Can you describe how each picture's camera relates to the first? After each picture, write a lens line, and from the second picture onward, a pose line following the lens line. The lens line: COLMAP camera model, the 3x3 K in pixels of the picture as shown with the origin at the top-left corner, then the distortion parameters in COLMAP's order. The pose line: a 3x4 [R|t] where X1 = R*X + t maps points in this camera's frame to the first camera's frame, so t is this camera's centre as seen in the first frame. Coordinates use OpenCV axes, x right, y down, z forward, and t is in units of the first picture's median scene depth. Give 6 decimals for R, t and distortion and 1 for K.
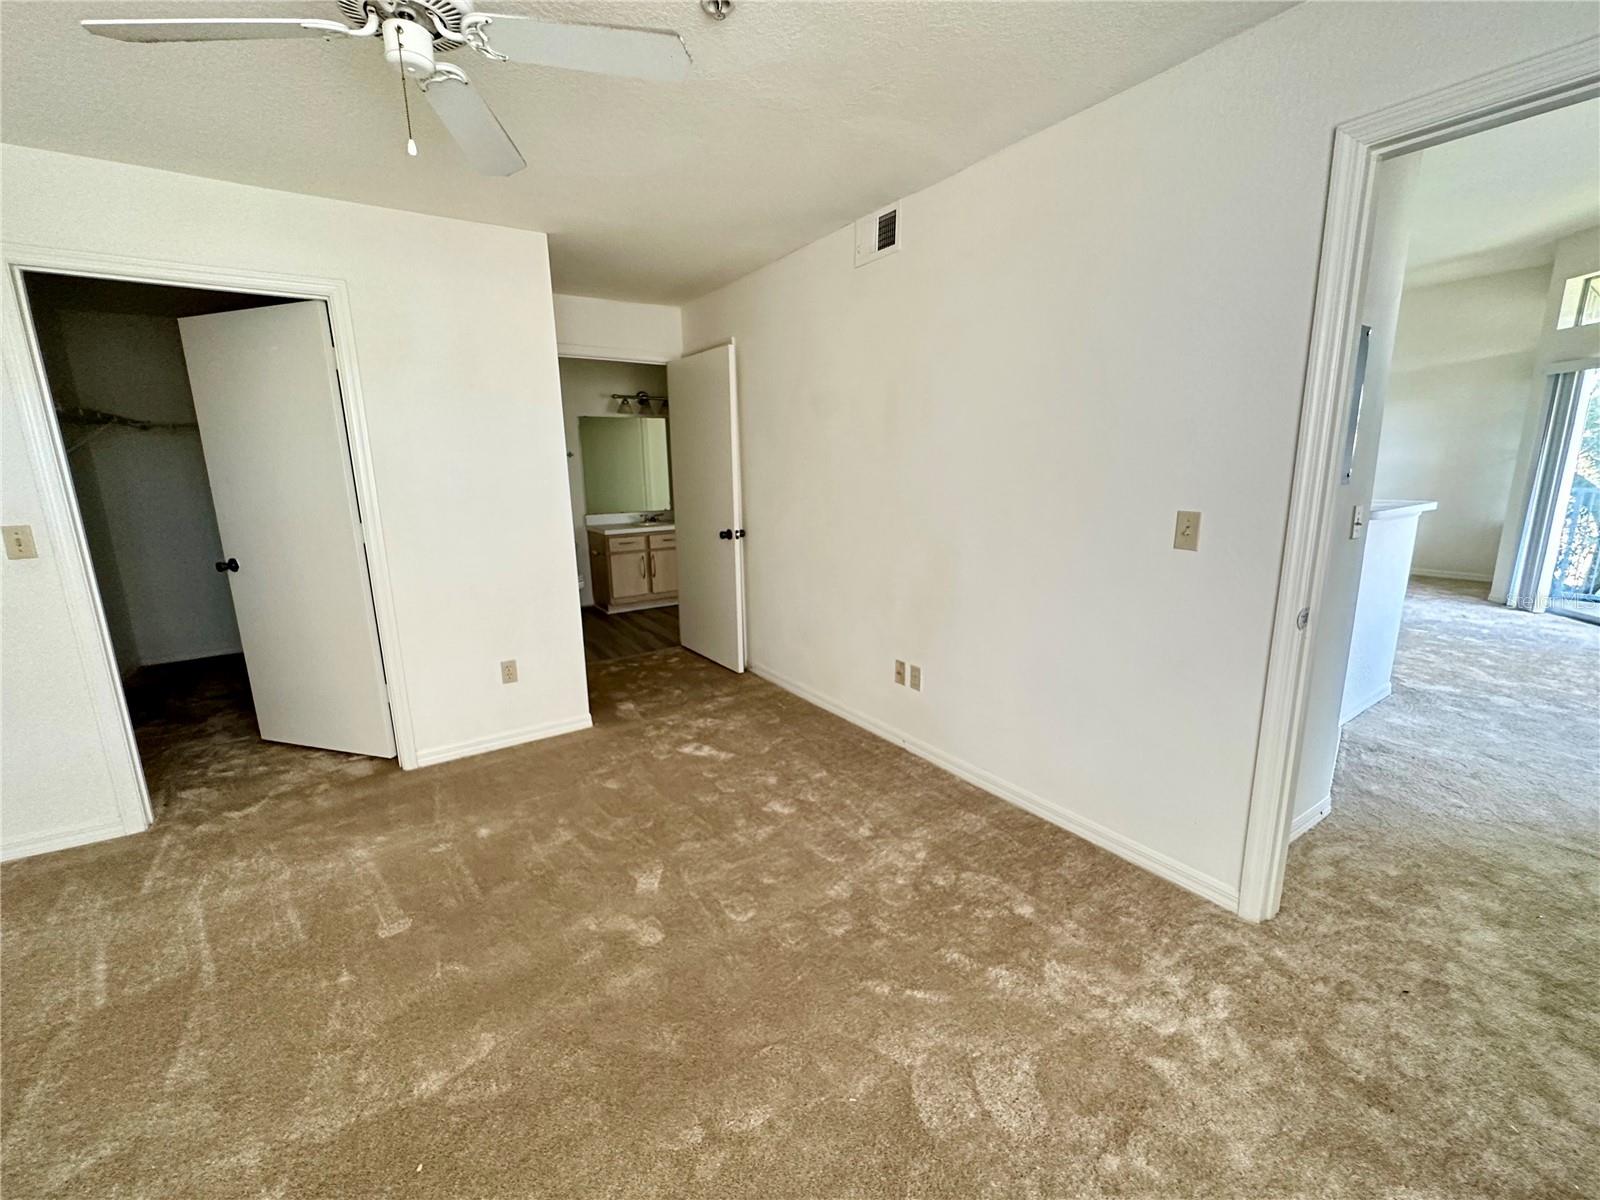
lens RADIAL K [[653.8, 0, 800.0], [0, 653.8, 600.0], [0, 0, 1]] dist [-0.010482, 0.000330]
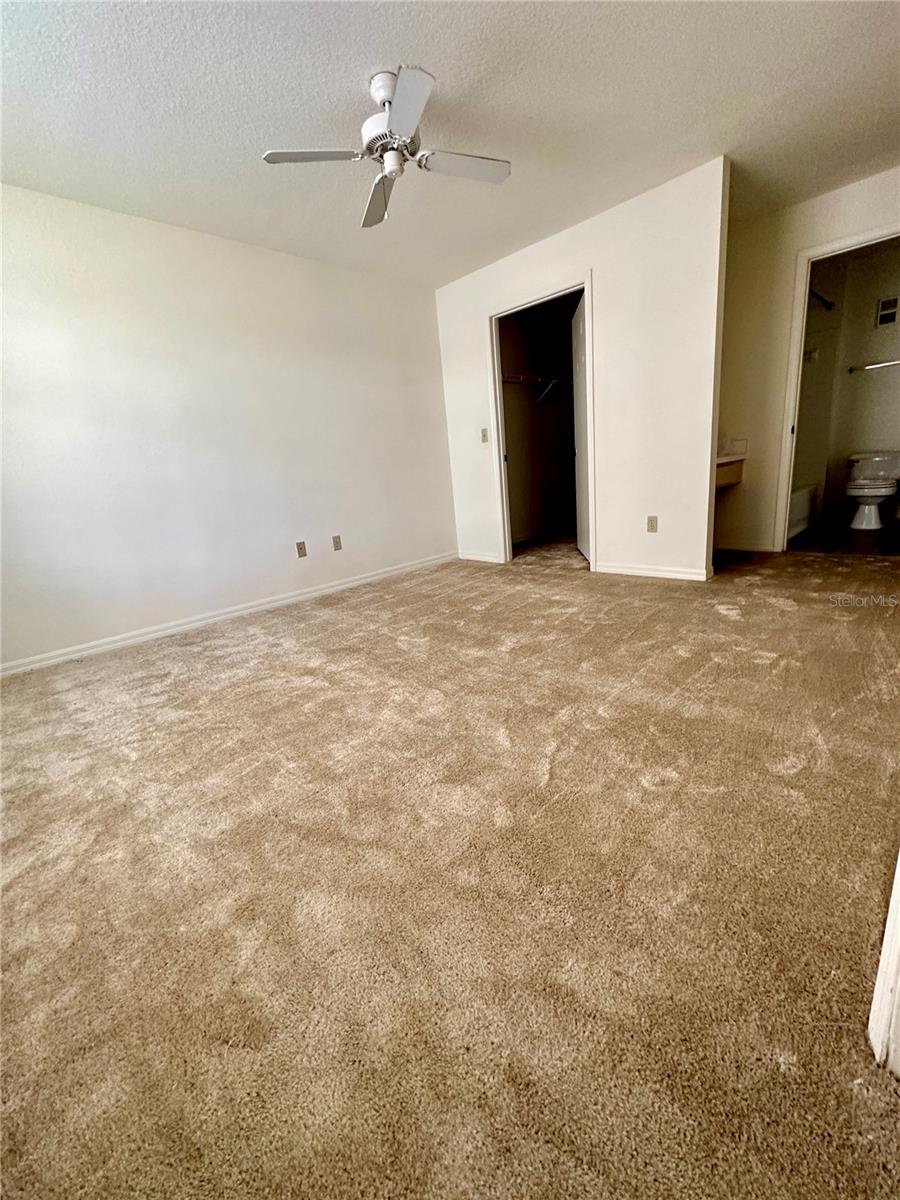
lens RADIAL K [[490.4, 0, 450.0], [0, 490.4, 600.0], [0, 0, 1]] dist [-0.010482, 0.000330]
pose [[0.179897, 0.254829, -0.950105, 0.539466], [-0.118424, 0.964448, 0.236253, 0.070961], [0.976531, 0.070014, 0.203680, 0.360836]]
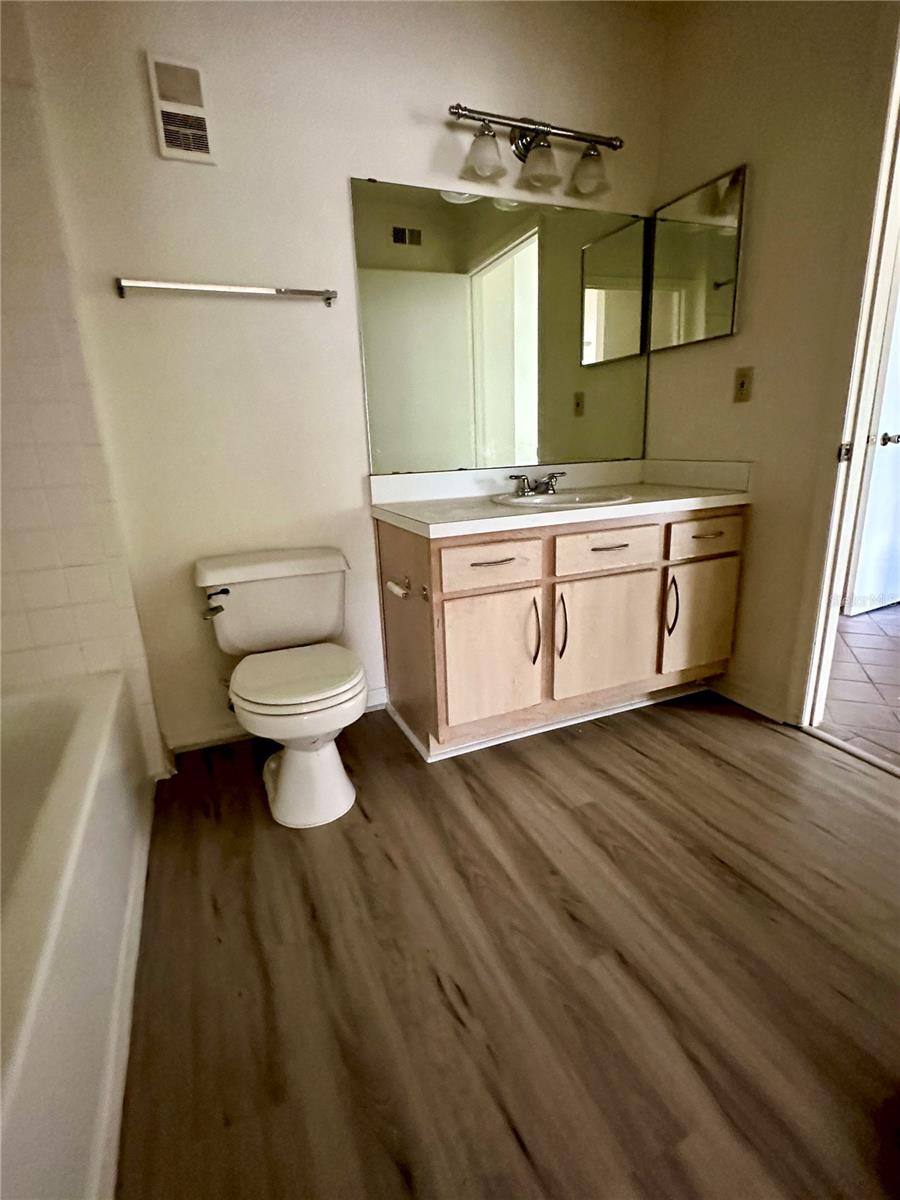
lens RADIAL K [[580.6, 0, 450.0], [0, 580.6, 600.0], [0, 0, 1]] dist [-0.002095, -0.000021]
pose [[0.983821, 0.029016, -0.176786, -0.438862], [-0.016648, 0.997334, 0.071047, -0.165847], [0.178376, -0.066955, 0.981682, 1.337805]]
